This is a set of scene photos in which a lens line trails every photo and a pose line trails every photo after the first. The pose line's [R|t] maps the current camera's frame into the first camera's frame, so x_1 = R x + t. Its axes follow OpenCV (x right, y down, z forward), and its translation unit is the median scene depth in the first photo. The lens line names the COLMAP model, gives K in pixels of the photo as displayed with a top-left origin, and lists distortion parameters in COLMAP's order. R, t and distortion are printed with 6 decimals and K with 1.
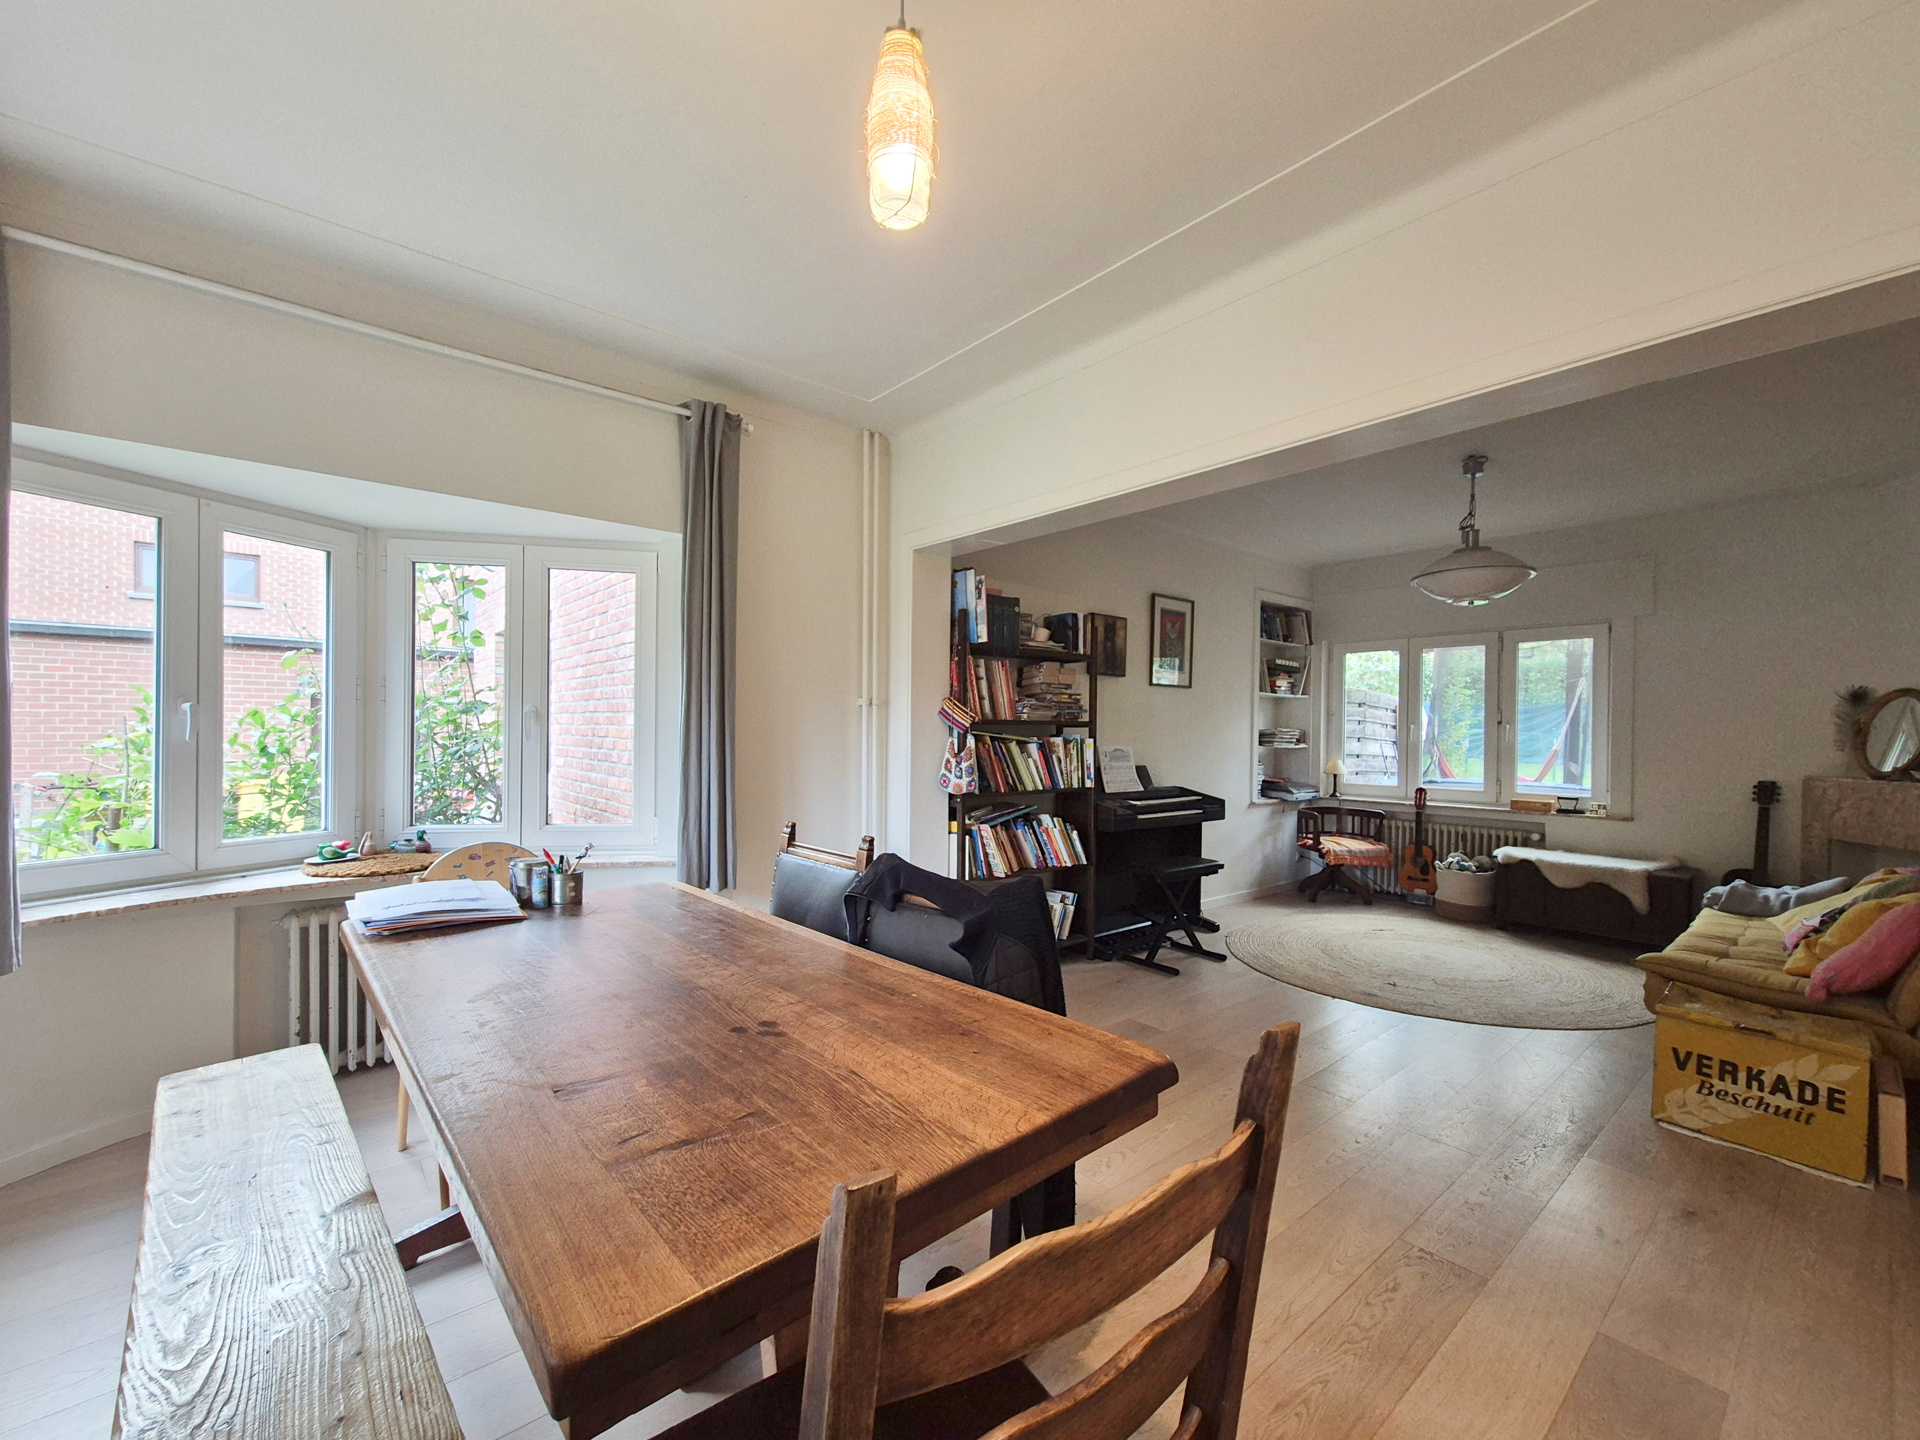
lens RADIAL K [[796.4, 0, 955.6], [0, 796.4, 726.9], [0, 0, 1]] dist [0.012996, 0.000314]
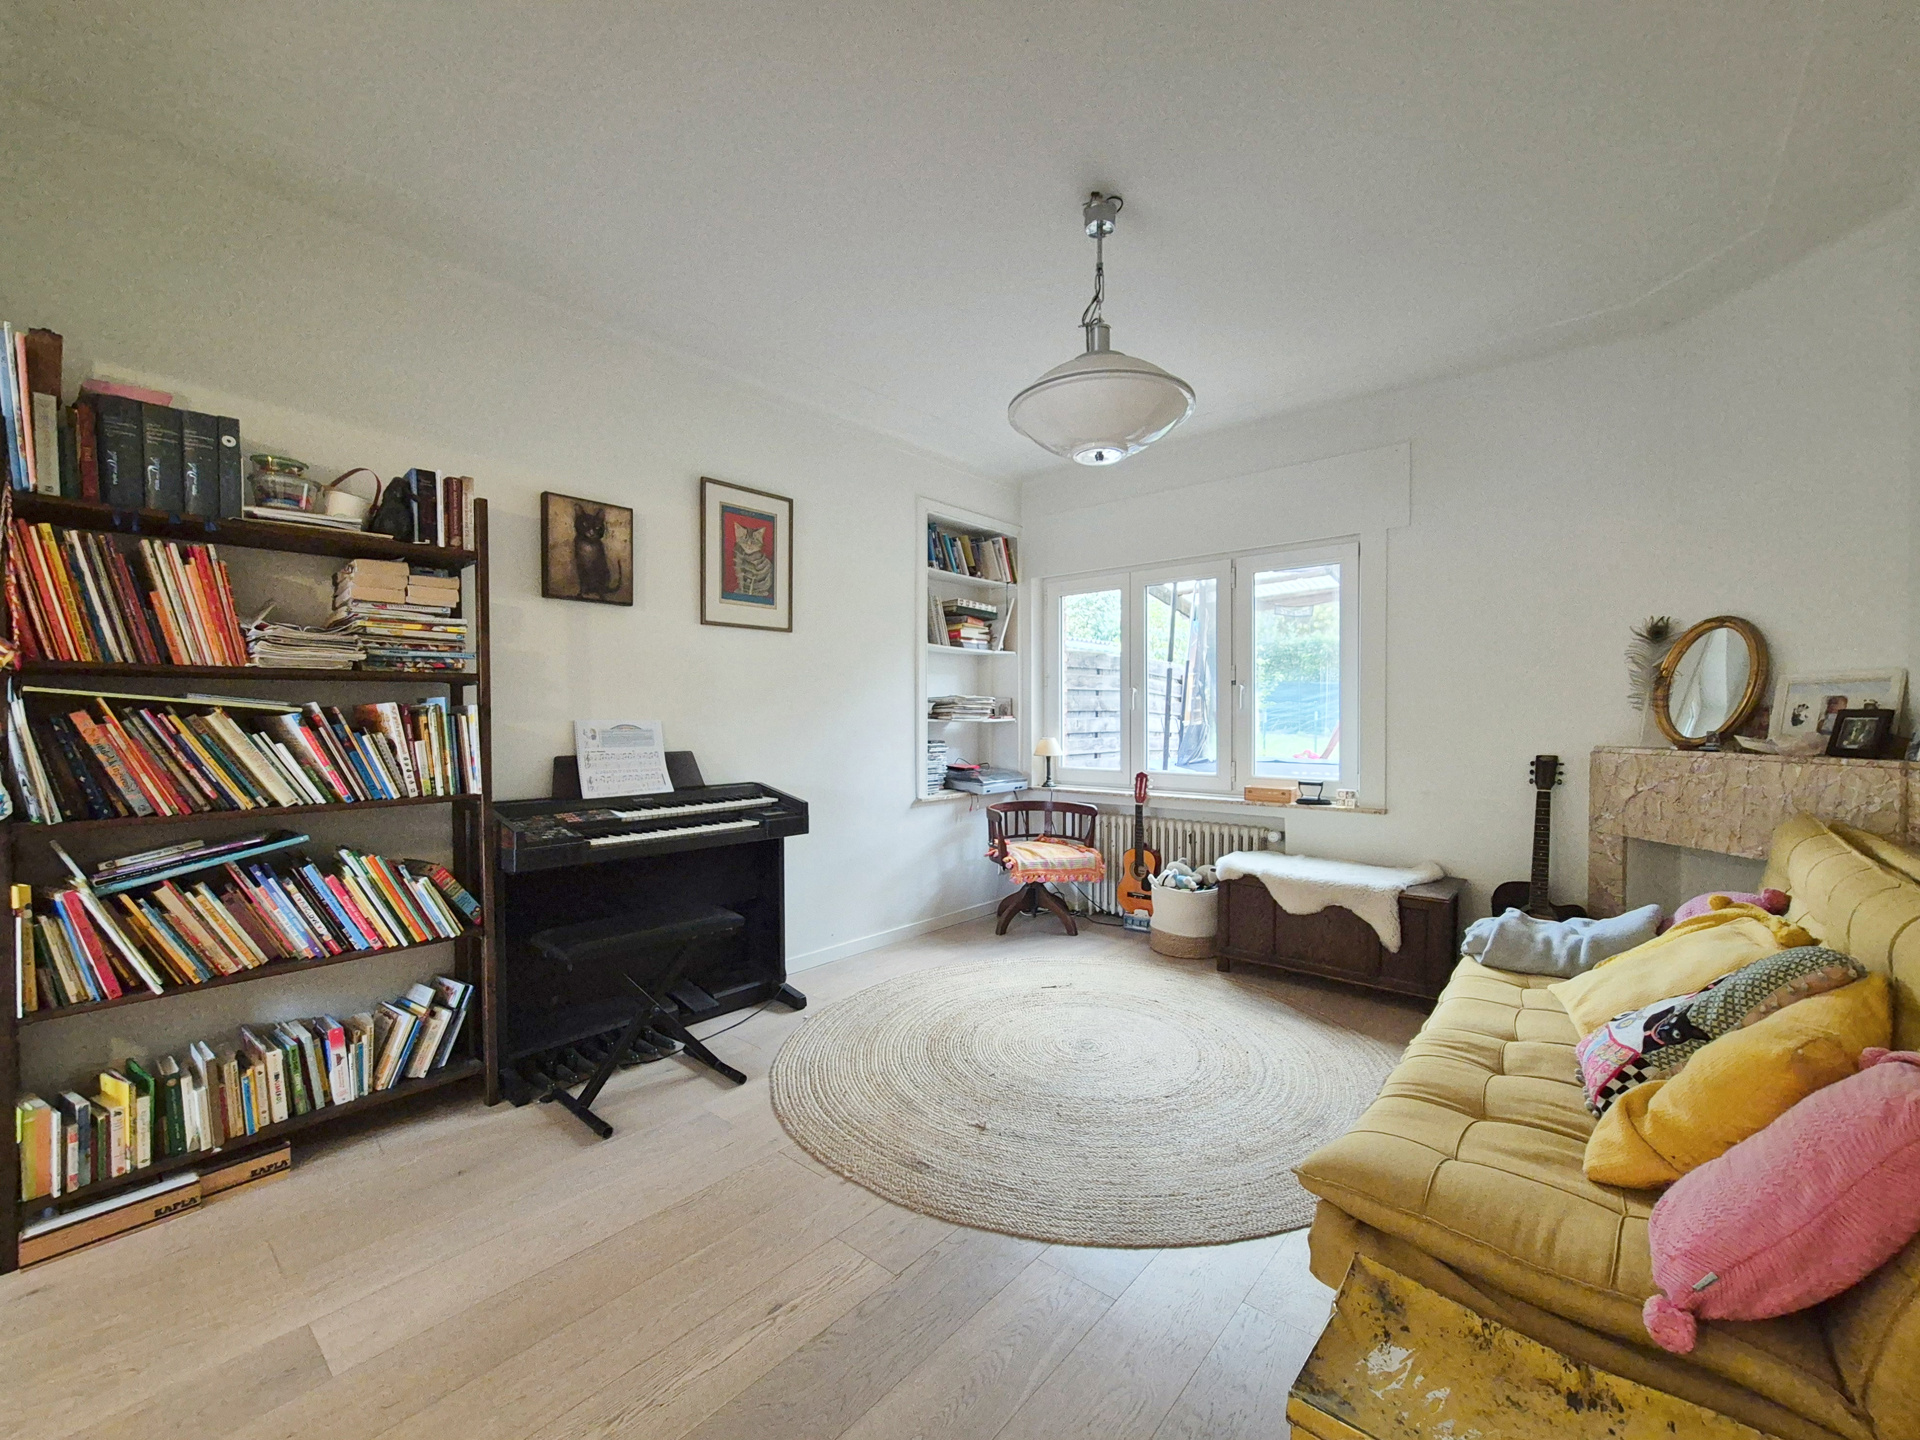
lens RADIAL K [[778.1, 0, 960.0], [0, 778.1, 720.0], [0, 0, 1]] dist [0.001039, 0.000057]
pose [[0.989348, -0.014382, 0.144859, 0.358135], [0.012994, 0.999860, 0.010527, 0.020392], [-0.144990, -0.008532, 0.989396, 0.359947]]
